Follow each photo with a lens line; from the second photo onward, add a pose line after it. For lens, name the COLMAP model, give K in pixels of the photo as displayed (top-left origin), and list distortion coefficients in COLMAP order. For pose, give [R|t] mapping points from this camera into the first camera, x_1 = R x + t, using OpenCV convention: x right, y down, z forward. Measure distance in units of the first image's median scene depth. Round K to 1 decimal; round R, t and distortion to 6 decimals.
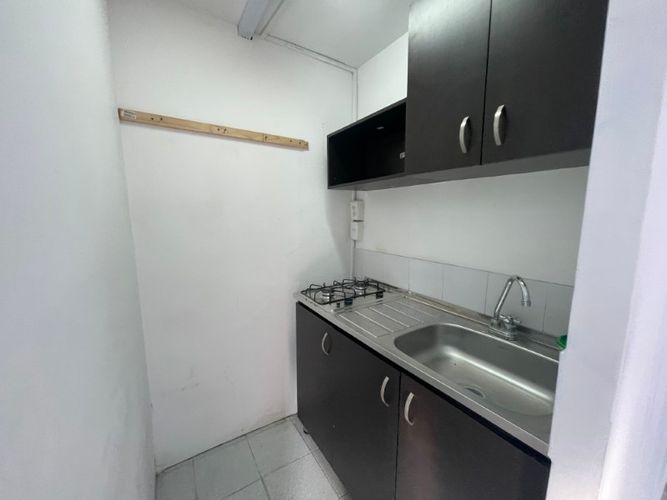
lens RADIAL K [[266.3, 0, 336.5], [0, 266.3, 252.1], [0, 0, 1]] dist [-0.000777, -0.000056]
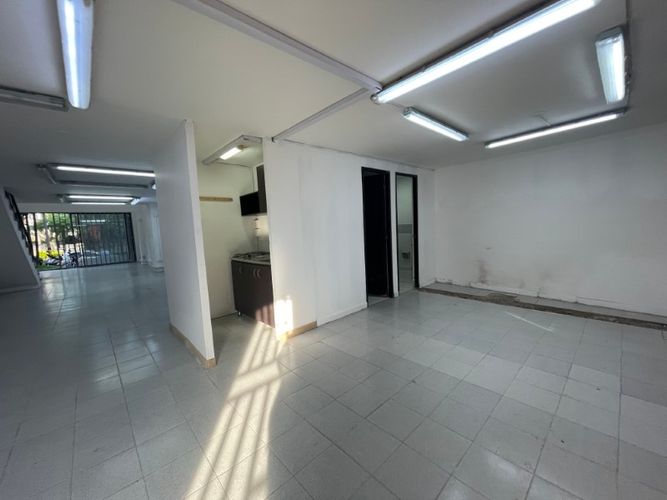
lens RADIAL K [[266.3, 0, 336.5], [0, 266.3, 252.1], [0, 0, 1]] dist [-0.000777, -0.000056]
pose [[0.983747, -0.065927, 0.167022, 0.432902], [0.072879, 0.996697, -0.035837, 0.276462], [-0.164107, 0.047427, 0.985302, -1.731564]]
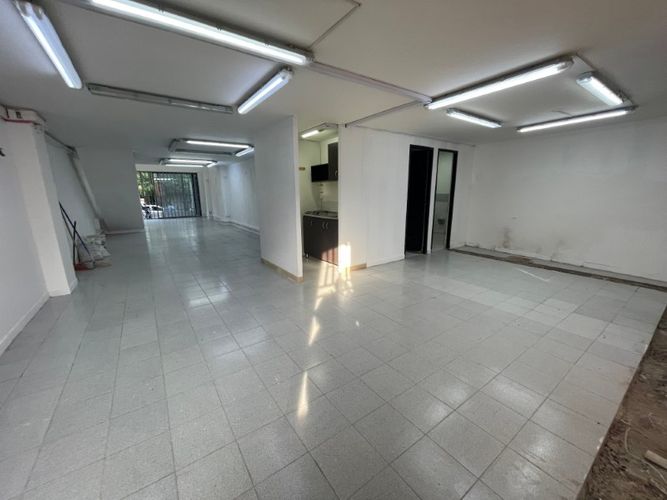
lens RADIAL K [[266.3, 0, 336.5], [0, 266.3, 252.1], [0, 0, 1]] dist [-0.000777, -0.000056]
pose [[0.999157, -0.016278, 0.037692, 0.144519], [0.013084, 0.996423, 0.083485, 0.375281], [-0.038916, -0.082921, 0.995796, -2.491310]]
